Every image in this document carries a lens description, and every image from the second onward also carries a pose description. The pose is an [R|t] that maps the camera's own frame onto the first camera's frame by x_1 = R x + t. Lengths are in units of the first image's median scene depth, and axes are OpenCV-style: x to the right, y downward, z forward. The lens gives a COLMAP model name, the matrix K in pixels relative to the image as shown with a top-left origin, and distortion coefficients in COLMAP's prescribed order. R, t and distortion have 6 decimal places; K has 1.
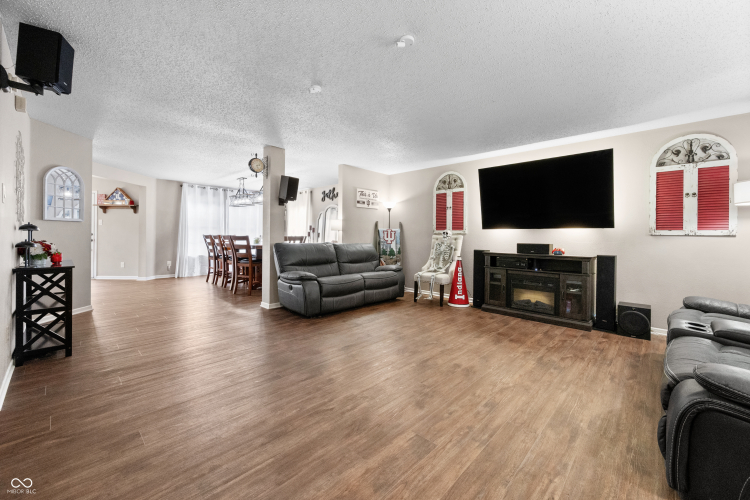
lens RADIAL K [[300.8, 0, 381.4], [0, 300.8, 235.3], [0, 0, 1]] dist [0.000927, 0.000137]
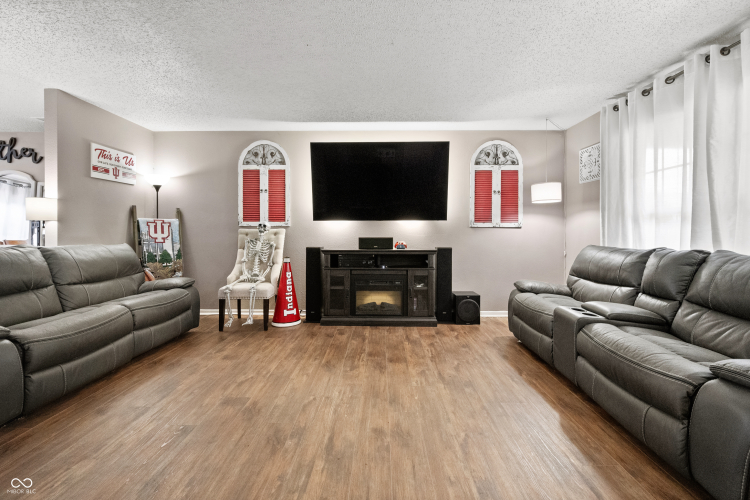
lens RADIAL K [[325.2, 0, 377.3], [0, 325.2, 232.8], [0, 0, 1]] dist [-0.001952, -0.000521]
pose [[0.741770, -0.014662, 0.670494, -0.122280], [0.006084, 0.999867, 0.015134, -0.000010], [-0.670627, -0.007147, 0.741761, 0.290504]]
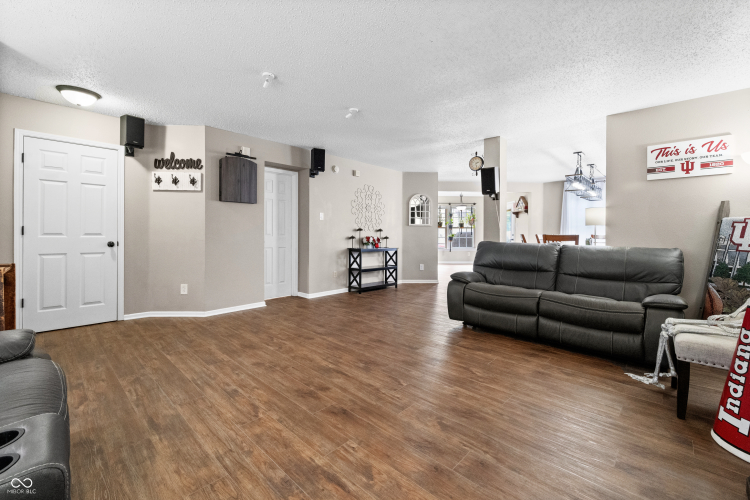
lens RADIAL K [[325.2, 0, 377.3], [0, 325.2, 232.8], [0, 0, 1]] dist [-0.001952, -0.000521]
pose [[-0.012425, -0.013539, -0.999831, 0.663041], [-0.007083, 0.999884, -0.013452, 0.015213], [0.999898, 0.006914, -0.012520, 0.678071]]
